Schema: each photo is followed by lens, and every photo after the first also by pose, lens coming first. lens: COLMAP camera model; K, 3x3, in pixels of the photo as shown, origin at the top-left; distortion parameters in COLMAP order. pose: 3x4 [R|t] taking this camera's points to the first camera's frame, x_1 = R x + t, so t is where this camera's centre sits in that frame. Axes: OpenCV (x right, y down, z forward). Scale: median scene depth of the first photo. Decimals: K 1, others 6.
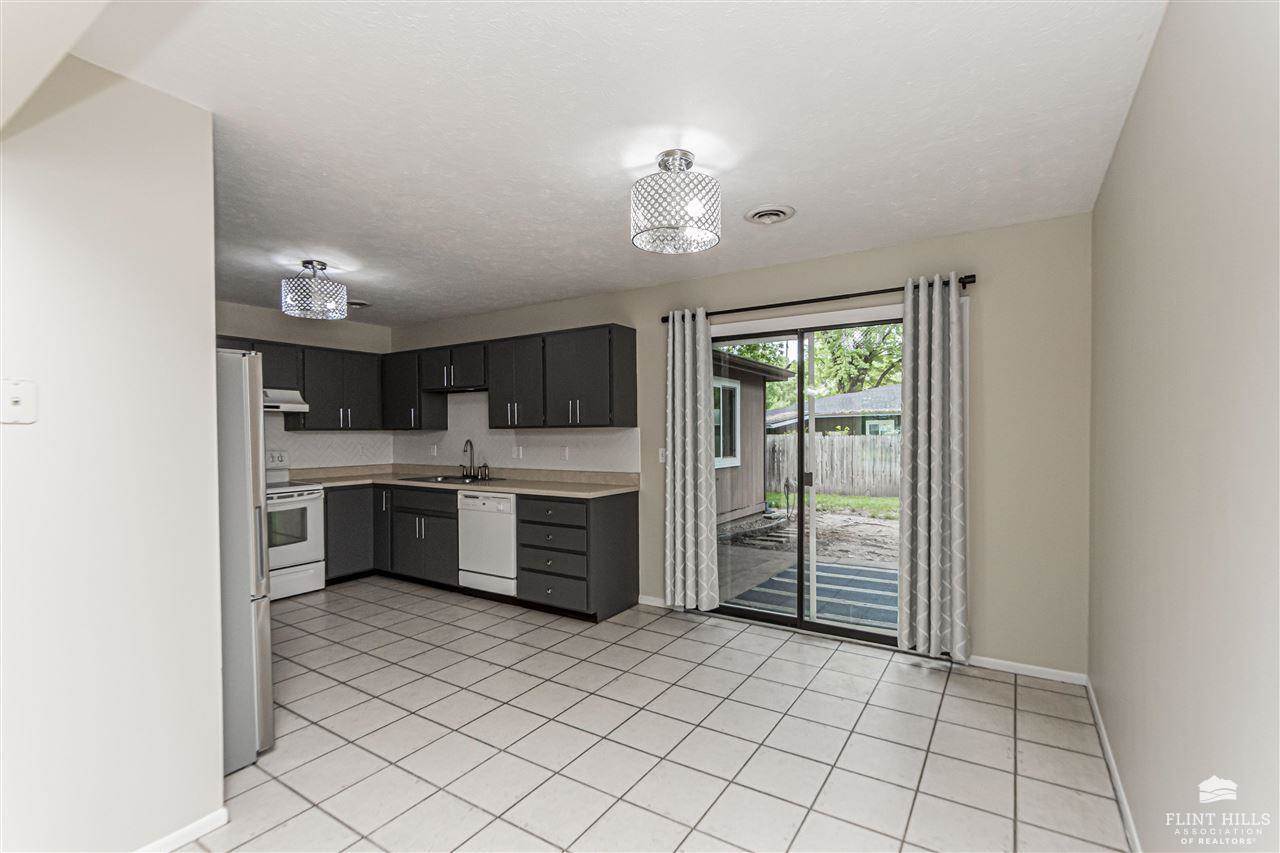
lens RADIAL K [[577.4, 0, 639.2], [0, 577.4, 441.7], [0, 0, 1]] dist [0.001311, 0.000030]
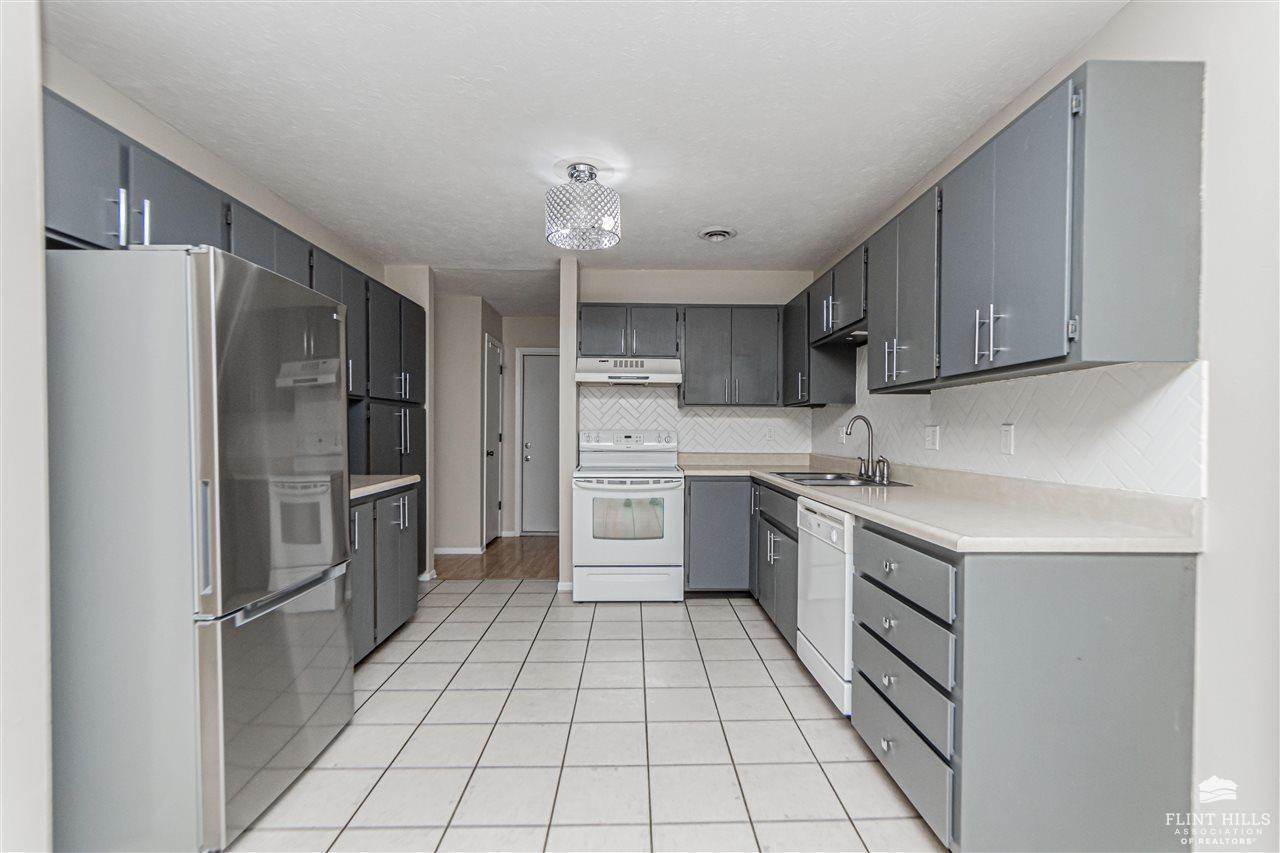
lens RADIAL K [[577.4, 0, 639.2], [0, 577.4, 441.7], [0, 0, 1]] dist [0.001311, 0.000030]
pose [[0.559781, 0.027725, -0.828177, 0.096491], [-0.023213, 0.999573, 0.017773, 0.022366], [0.828316, 0.009276, 0.560185, 0.578264]]
